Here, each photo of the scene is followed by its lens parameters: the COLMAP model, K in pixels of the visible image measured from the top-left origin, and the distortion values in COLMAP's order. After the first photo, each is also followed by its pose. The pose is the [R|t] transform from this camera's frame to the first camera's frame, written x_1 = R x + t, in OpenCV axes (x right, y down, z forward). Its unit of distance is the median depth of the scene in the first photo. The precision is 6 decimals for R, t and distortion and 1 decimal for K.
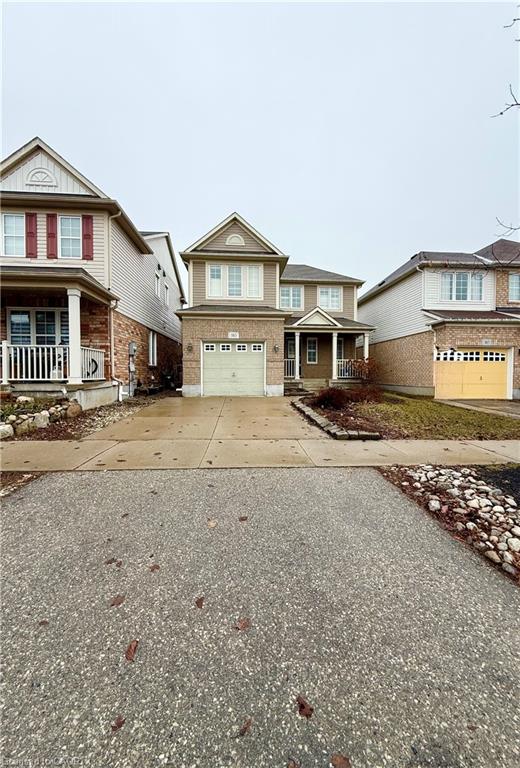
lens RADIAL K [[305.2, 0, 264.3], [0, 305.2, 382.0], [0, 0, 1]] dist [-0.000659, 0.000084]
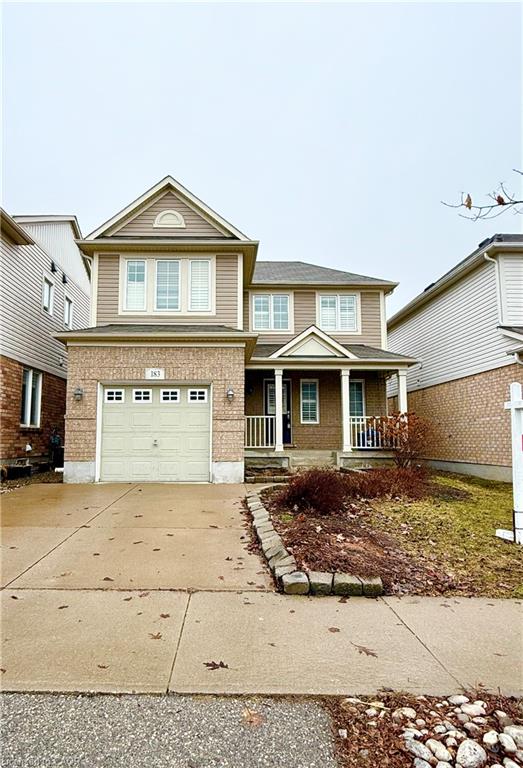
lens RADIAL K [[477.5, 0, 229.6], [0, 477.5, 391.7], [0, 0, 1]] dist [0.002490, 0.000408]
pose [[0.997172, -0.006354, -0.074888, 0.092327], [-0.003308, 0.991743, -0.128198, -0.005756], [0.075084, 0.128083, 0.988917, 0.116598]]
